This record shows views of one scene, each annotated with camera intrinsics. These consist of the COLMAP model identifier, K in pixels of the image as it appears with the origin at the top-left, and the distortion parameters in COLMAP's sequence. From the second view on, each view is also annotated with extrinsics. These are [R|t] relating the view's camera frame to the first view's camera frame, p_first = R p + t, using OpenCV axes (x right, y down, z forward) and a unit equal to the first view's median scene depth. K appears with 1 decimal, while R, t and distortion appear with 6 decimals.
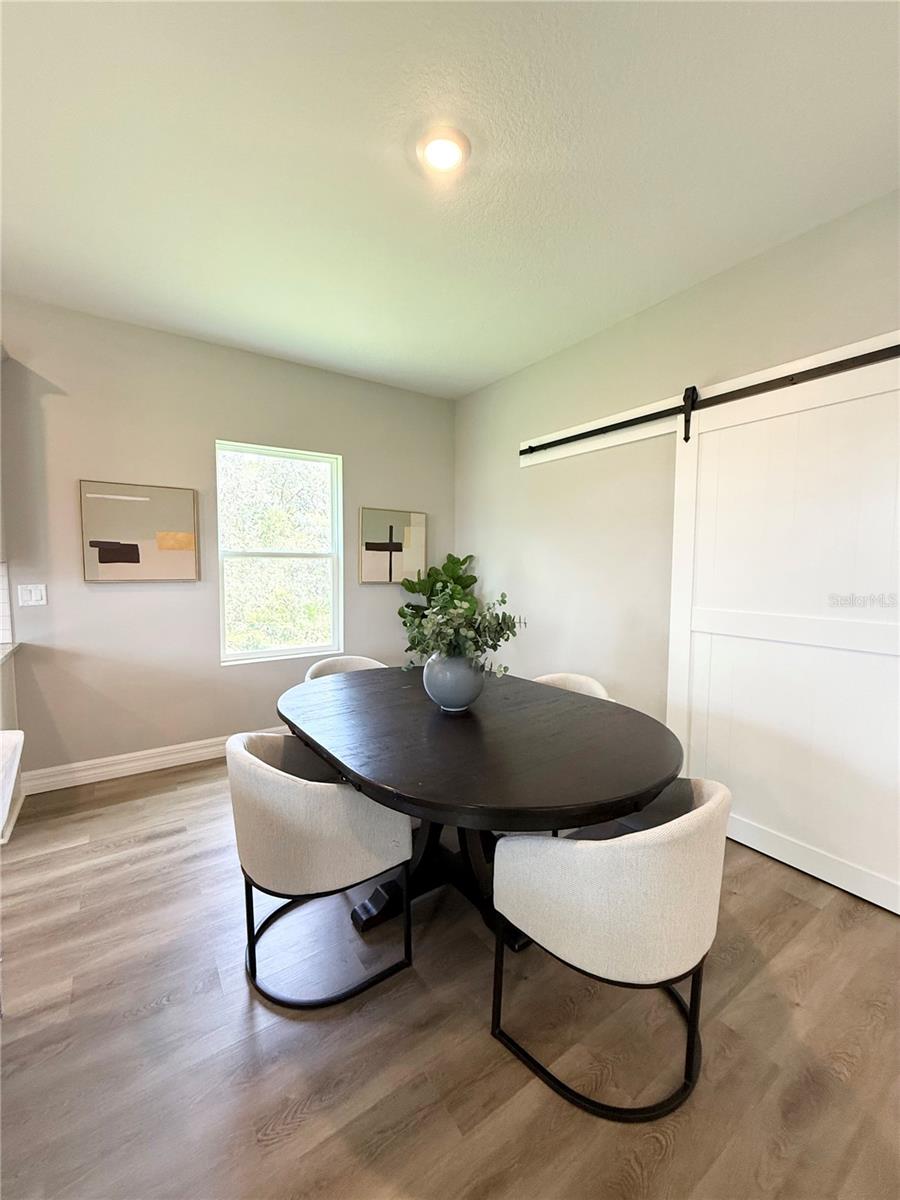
lens RADIAL K [[478.4, 0, 451.5], [0, 478.4, 595.8], [0, 0, 1]] dist [0.001141, 0.000717]
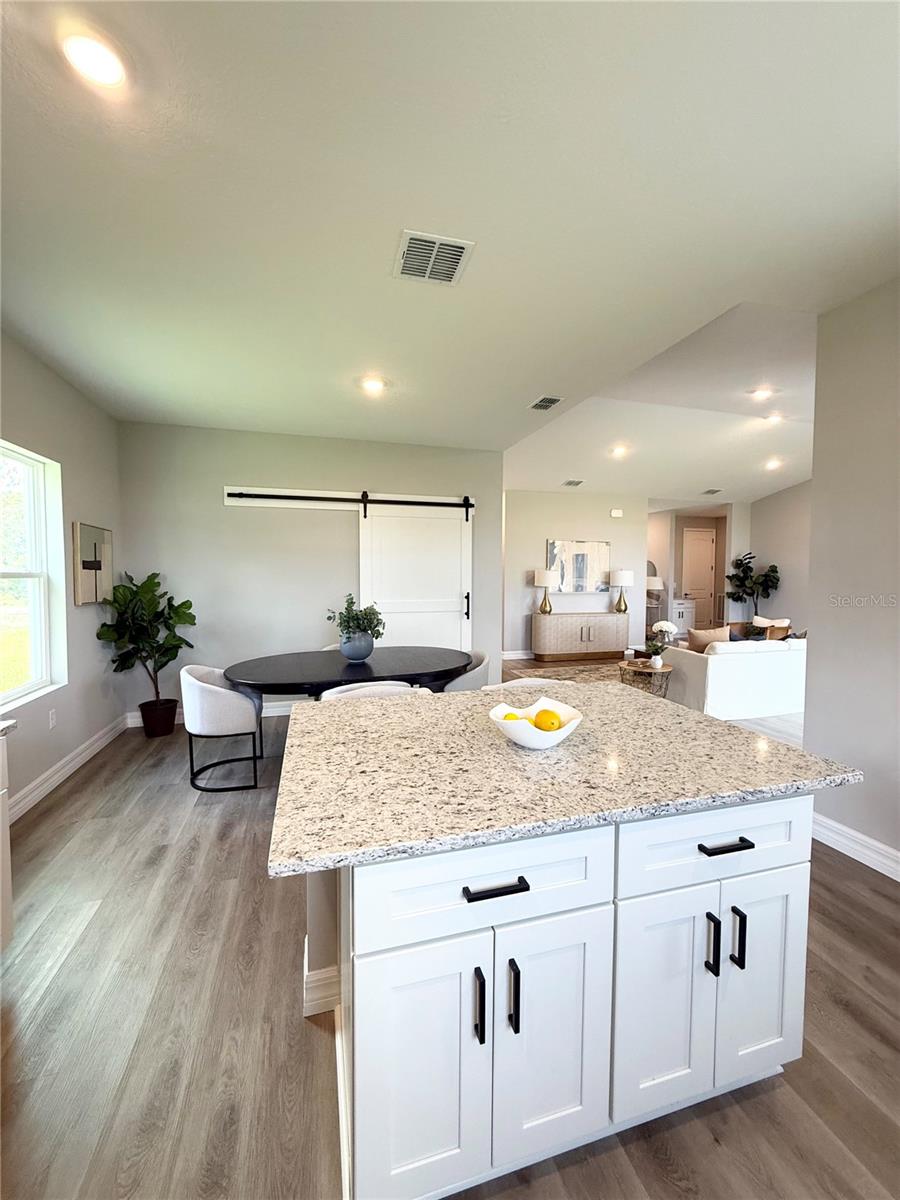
lens RADIAL K [[478.4, 0, 451.5], [0, 478.4, 595.8], [0, 0, 1]] dist [0.001141, 0.000717]
pose [[0.308143, -0.050443, 0.950002, -1.135358], [0.063020, 0.997482, 0.032523, -0.039829], [-0.949251, 0.049847, 0.310546, 0.058568]]
